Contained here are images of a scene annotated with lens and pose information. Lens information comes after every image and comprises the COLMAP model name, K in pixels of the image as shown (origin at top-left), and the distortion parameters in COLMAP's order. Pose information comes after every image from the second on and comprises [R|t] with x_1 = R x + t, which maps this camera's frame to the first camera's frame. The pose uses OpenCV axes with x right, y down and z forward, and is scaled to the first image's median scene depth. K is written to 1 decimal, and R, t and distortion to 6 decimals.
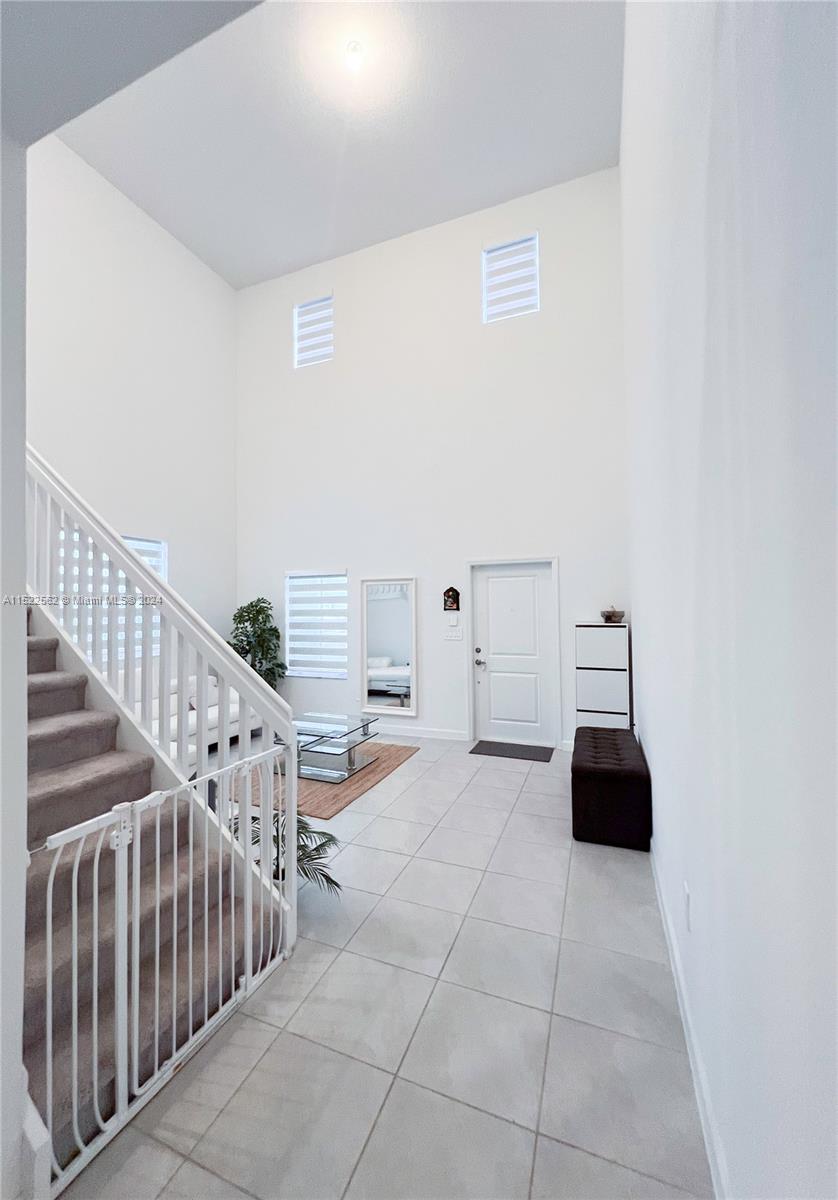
lens RADIAL K [[489.3, 0, 391.0], [0, 489.3, 596.0], [0, 0, 1]] dist [-0.003771, 0.000630]
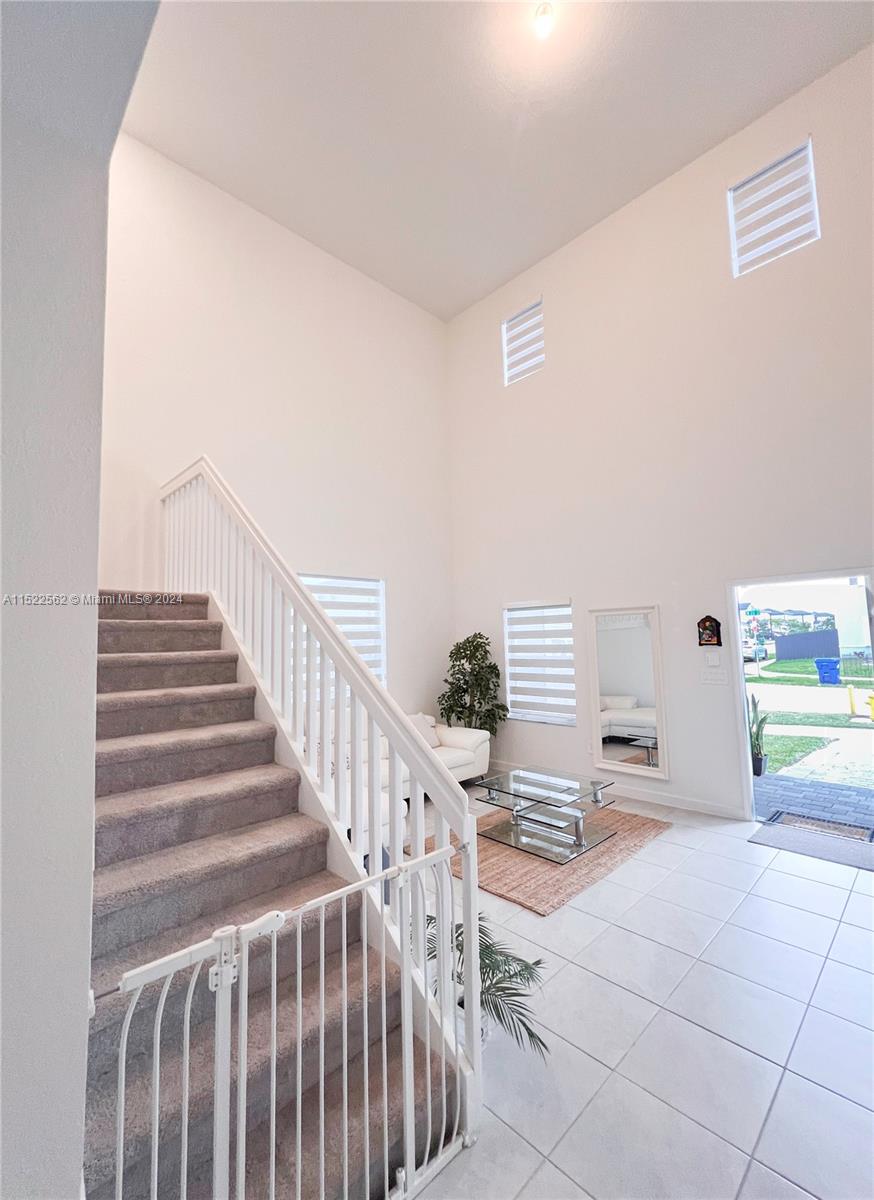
lens RADIAL K [[495.8, 0, 430.8], [0, 495.8, 595.8], [0, 0, 1]] dist [-0.001945, 0.000769]
pose [[0.920380, -0.047821, -0.388089, 0.025860], [0.026982, 0.997895, -0.058973, -0.015452], [0.390092, 0.043806, 0.919733, 0.105992]]
